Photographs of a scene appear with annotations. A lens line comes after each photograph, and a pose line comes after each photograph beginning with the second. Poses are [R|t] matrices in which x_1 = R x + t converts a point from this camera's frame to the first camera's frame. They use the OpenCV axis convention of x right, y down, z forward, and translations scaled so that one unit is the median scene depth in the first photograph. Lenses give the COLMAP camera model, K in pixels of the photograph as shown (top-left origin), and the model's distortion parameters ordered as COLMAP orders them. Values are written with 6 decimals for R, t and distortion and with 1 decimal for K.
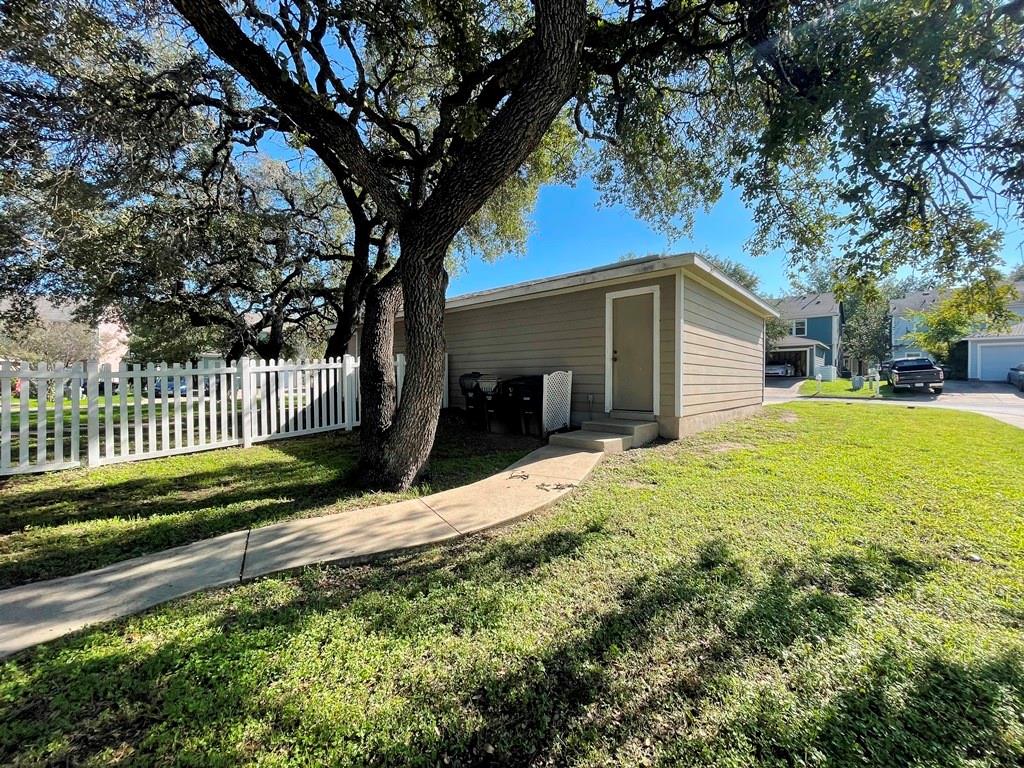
lens RADIAL K [[411.1, 0, 512.0], [0, 411.1, 384.0], [0, 0, 1]] dist [0.019374, -0.014621]
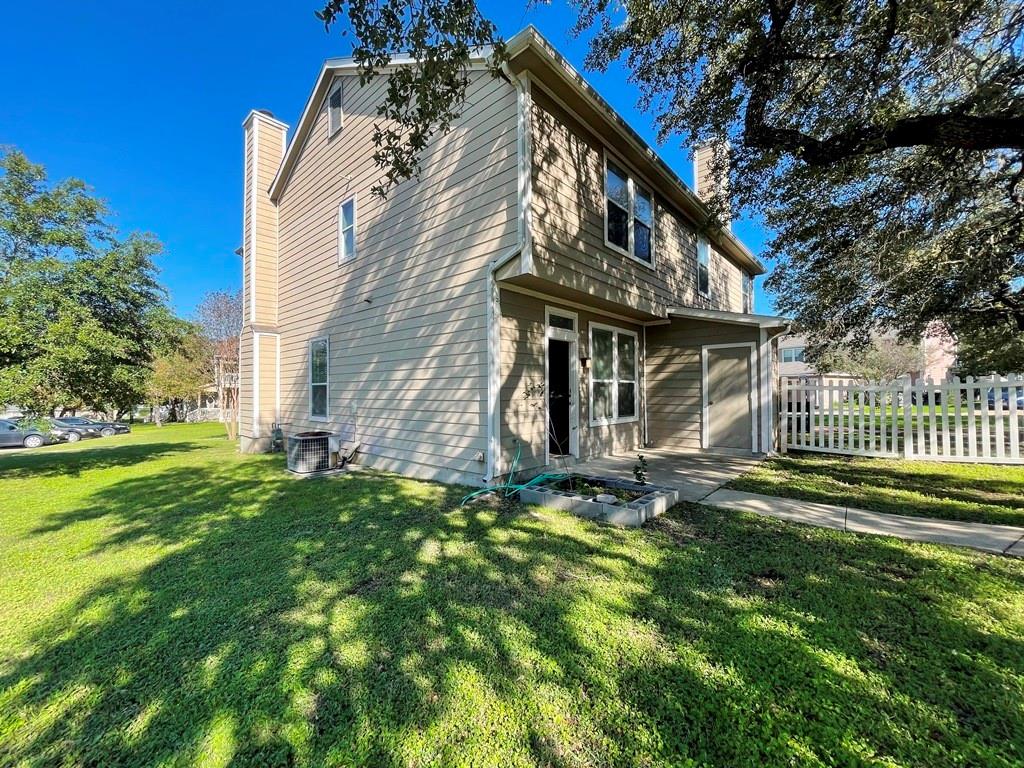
lens RADIAL K [[415.5, 0, 512.0], [0, 415.5, 384.0], [0, 0, 1]] dist [-0.003116, 0.000827]
pose [[-0.004491, -0.029615, -0.999551, 0.306276], [0.006874, 0.999537, -0.029646, -0.013539], [0.999966, -0.007005, -0.004285, -0.246514]]
